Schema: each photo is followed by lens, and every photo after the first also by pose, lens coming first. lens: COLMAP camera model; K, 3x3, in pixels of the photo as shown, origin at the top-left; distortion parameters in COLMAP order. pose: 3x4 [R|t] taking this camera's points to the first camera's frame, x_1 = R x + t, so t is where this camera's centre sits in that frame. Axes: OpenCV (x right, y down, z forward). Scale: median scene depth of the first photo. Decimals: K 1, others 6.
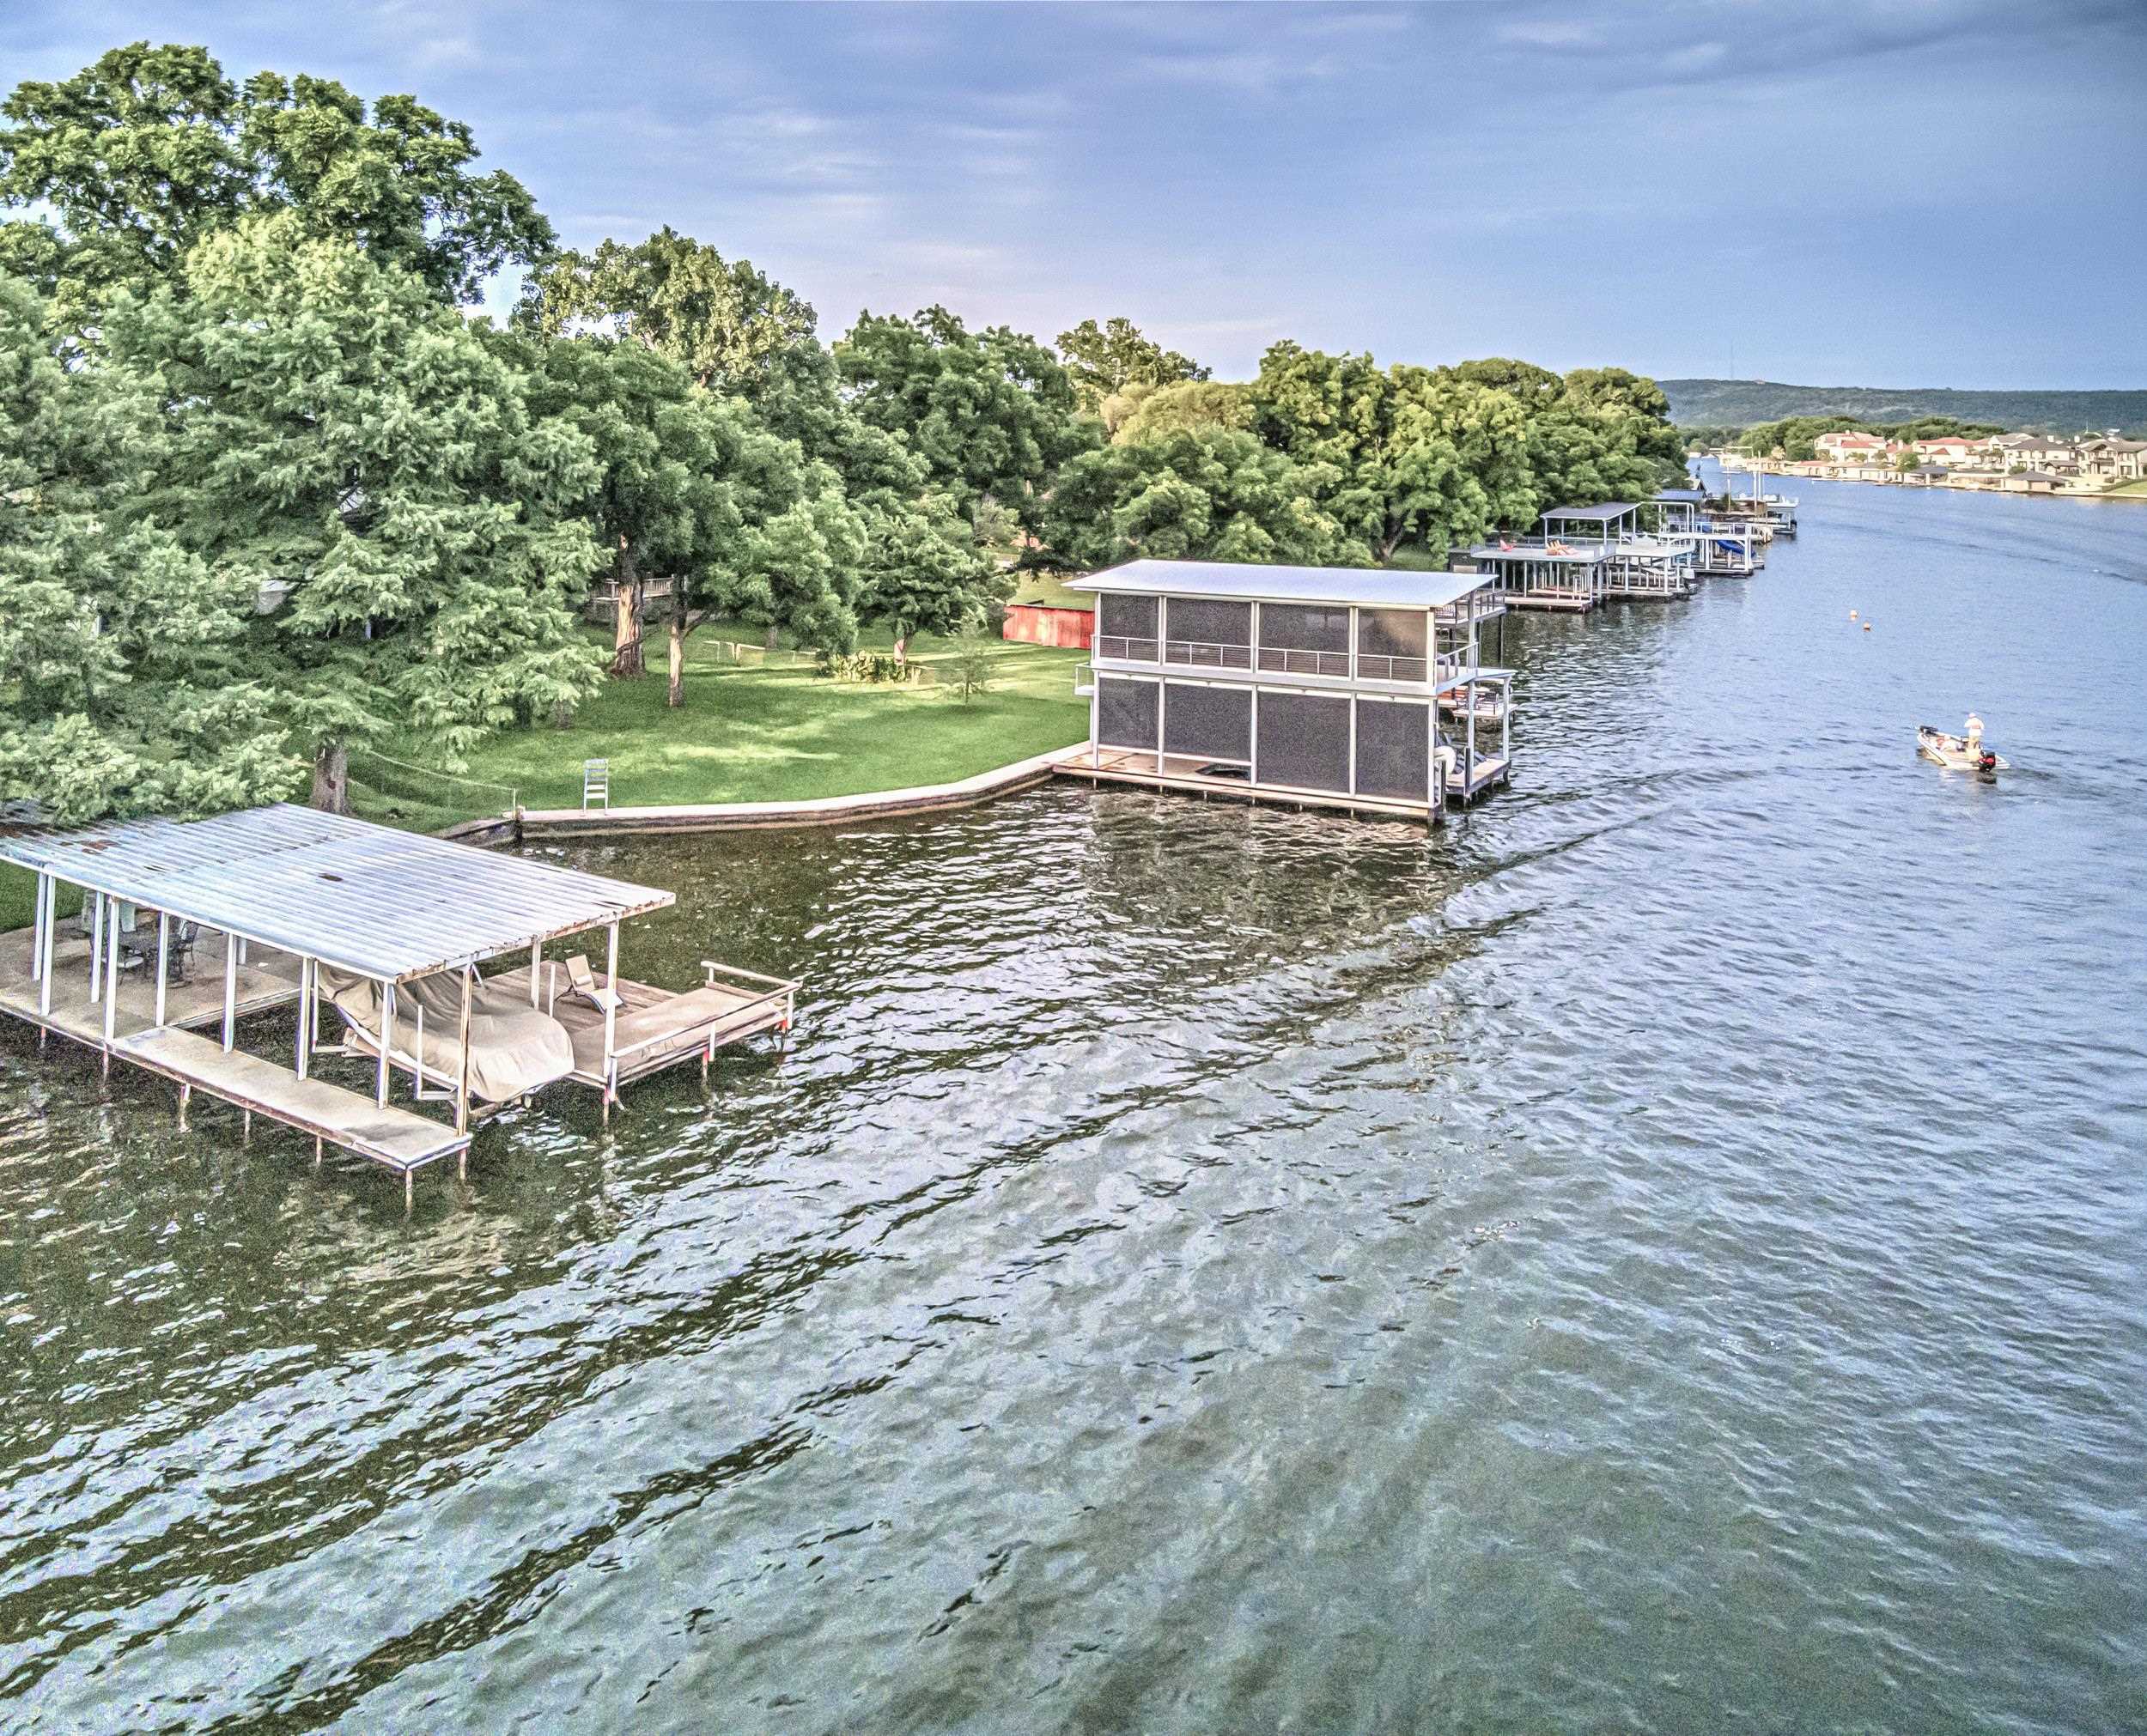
lens RADIAL K [[1722.8, 0, 1062.6], [0, 1722.8, 477.0], [0, 0, 1]] dist [0.004337, -0.002299]
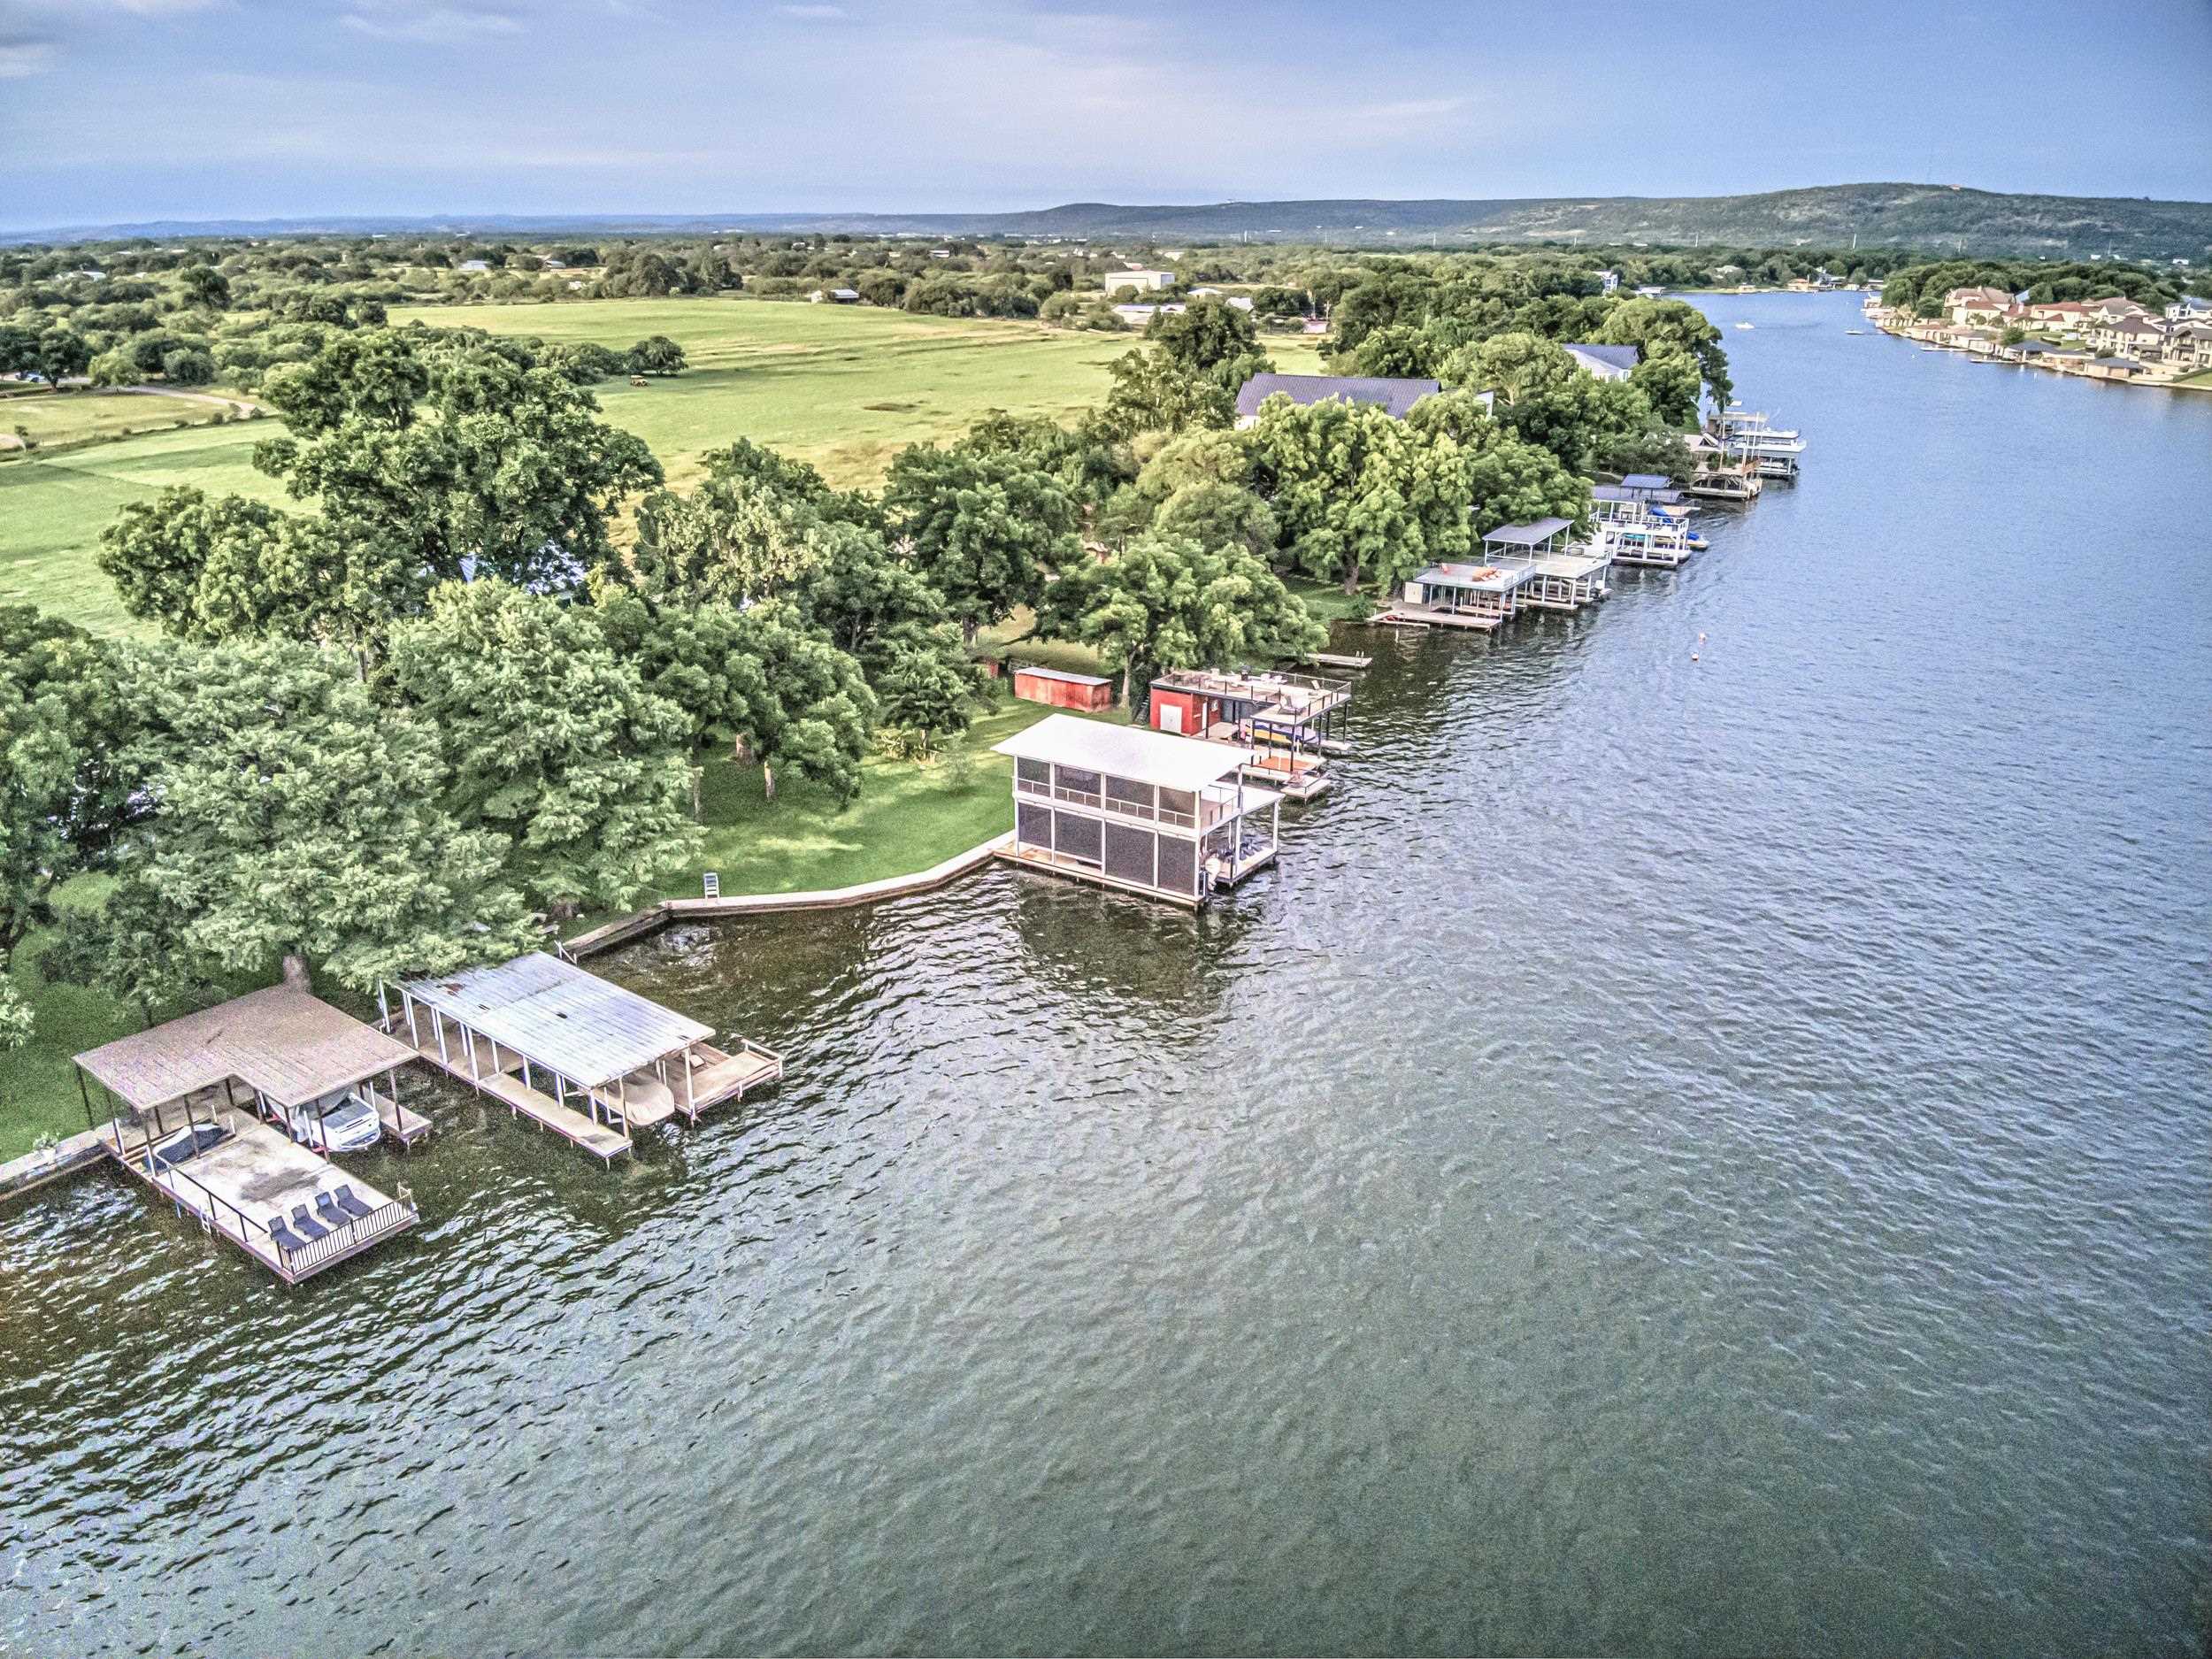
lens RADIAL K [[1581.2, 0, 1103.9], [0, 1581.2, 948.9], [0, 0, 1]] dist [0.094347, -0.170102]
pose [[0.995583, 0.025417, -0.090381, 0.168315], [0.013075, 0.915742, 0.401553, -0.248720], [0.092972, -0.400962, 0.911365, -0.284587]]
